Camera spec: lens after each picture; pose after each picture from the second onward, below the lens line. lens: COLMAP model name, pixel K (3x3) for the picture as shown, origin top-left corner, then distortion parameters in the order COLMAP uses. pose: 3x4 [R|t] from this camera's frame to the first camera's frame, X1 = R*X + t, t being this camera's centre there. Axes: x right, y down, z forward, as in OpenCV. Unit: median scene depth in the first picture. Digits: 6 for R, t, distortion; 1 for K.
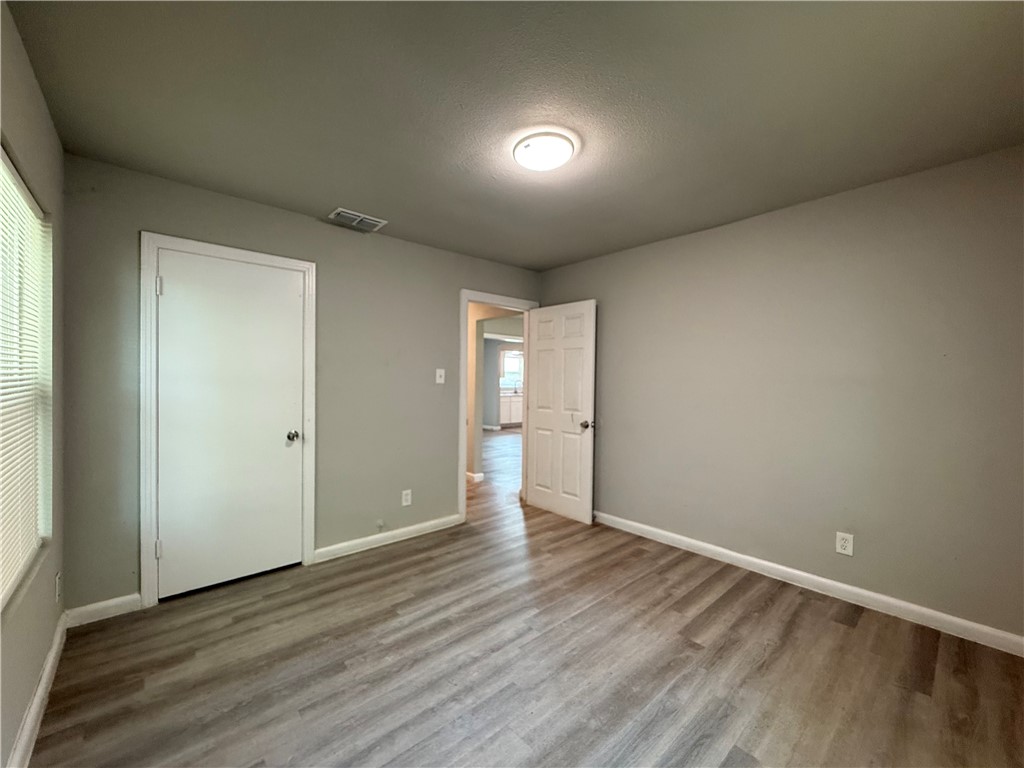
lens RADIAL K [[409.5, 0, 509.5], [0, 409.5, 383.7], [0, 0, 1]] dist [-0.000794, -0.000007]
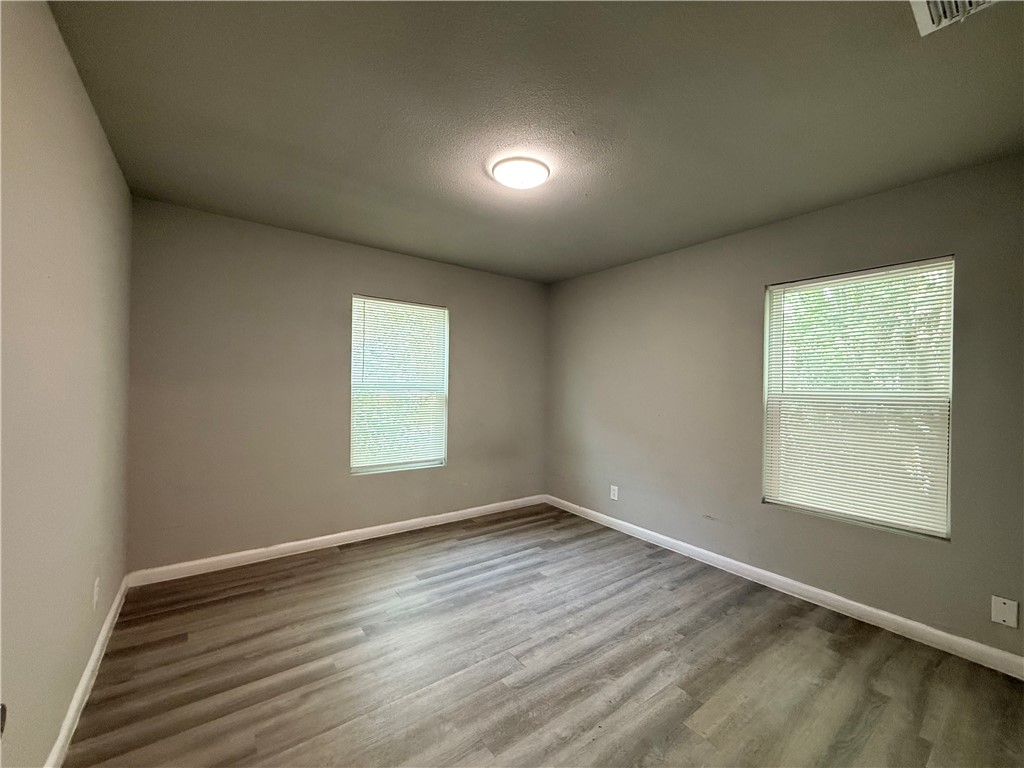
lens RADIAL K [[409.5, 0, 509.7], [0, 409.5, 390.1], [0, 0, 1]] dist [-0.000794, -0.000007]
pose [[-0.995742, -0.026695, 0.088238, 0.003590], [-0.025041, 0.999490, 0.019803, -0.022741], [-0.088722, 0.017509, -0.995903, 1.988825]]
